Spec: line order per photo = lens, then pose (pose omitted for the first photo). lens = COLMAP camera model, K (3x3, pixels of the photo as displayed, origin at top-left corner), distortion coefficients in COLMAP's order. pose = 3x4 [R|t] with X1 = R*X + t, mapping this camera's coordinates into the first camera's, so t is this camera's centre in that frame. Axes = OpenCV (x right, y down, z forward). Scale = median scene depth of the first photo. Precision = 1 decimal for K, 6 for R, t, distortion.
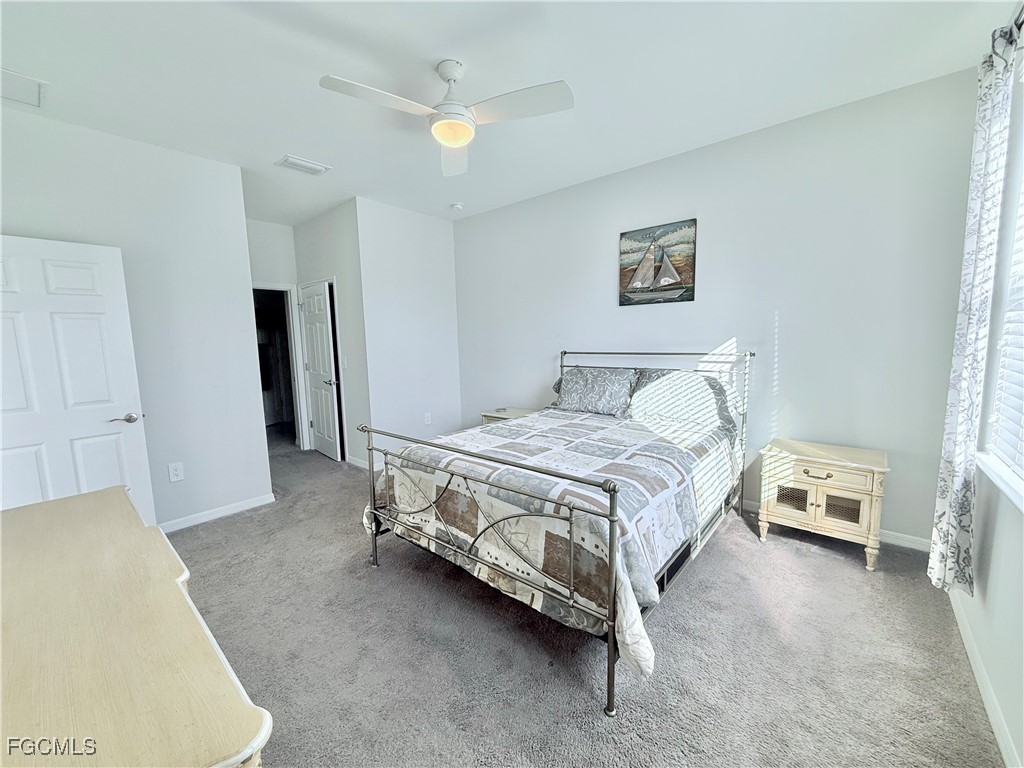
lens RADIAL K [[409.7, 0, 506.1], [0, 409.7, 381.3], [0, 0, 1]] dist [0.003056, 0.000229]
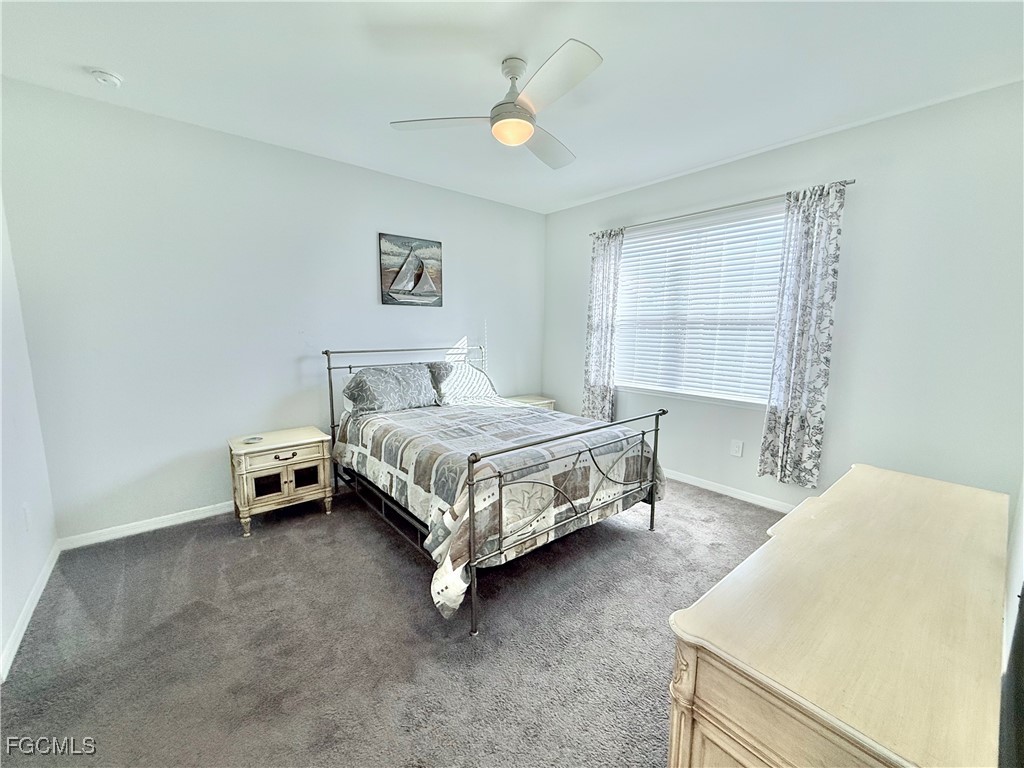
lens RADIAL K [[409.7, 0, 506.7], [0, 409.7, 388.5], [0, 0, 1]] dist [0.003056, 0.000229]
pose [[0.161364, -0.122343, 0.979282, -0.788120], [0.101999, 0.989040, 0.106754, -0.061758], [-0.981610, 0.082660, 0.172074, 0.606518]]
